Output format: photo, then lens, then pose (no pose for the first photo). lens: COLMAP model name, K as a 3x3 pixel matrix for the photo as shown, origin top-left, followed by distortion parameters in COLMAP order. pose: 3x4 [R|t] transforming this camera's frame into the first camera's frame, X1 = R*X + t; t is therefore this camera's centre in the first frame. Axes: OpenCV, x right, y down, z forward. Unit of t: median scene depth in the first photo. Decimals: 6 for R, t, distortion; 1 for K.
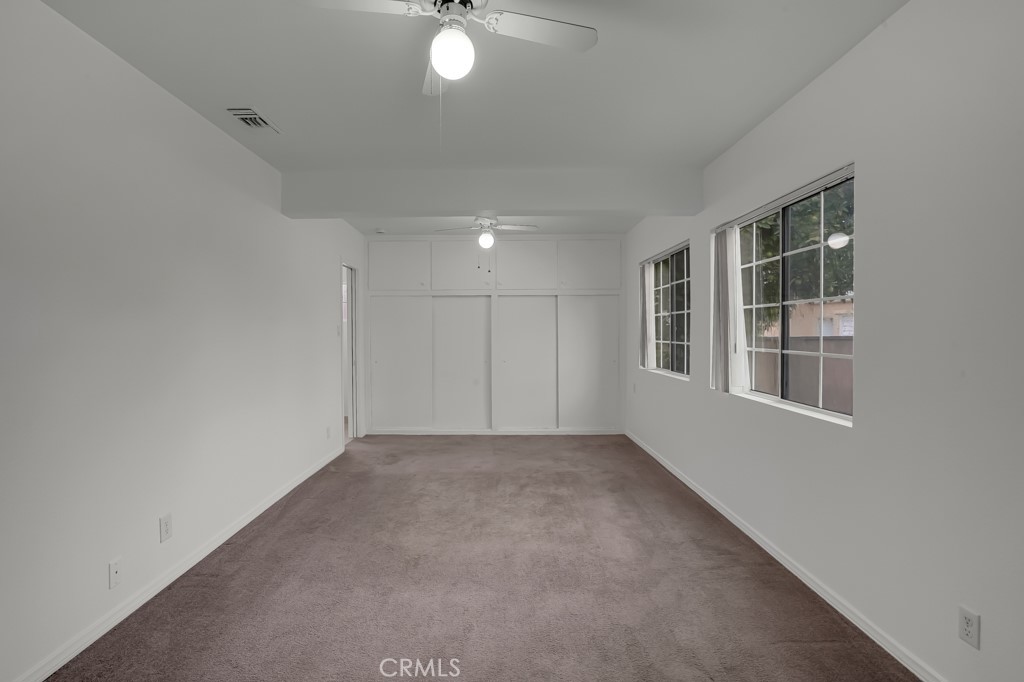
lens RADIAL K [[507.0, 0, 507.8], [0, 507.0, 322.9], [0, 0, 1]] dist [-0.041970, 0.023630]
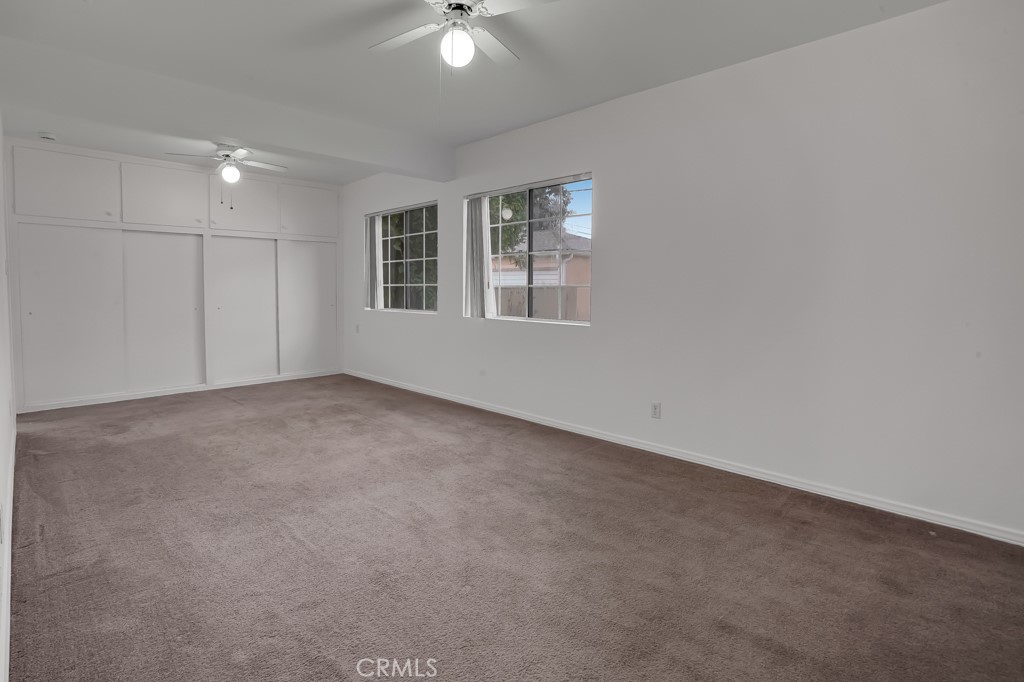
lens RADIAL K [[510.9, 0, 513.6], [0, 510.9, 286.2], [0, 0, 1]] dist [-0.029901, 0.024864]
pose [[0.697167, 0.001713, 0.716907, -0.477925], [-0.009744, 0.999927, 0.007087, 0.040810], [-0.716843, -0.011927, 0.697133, -0.021157]]
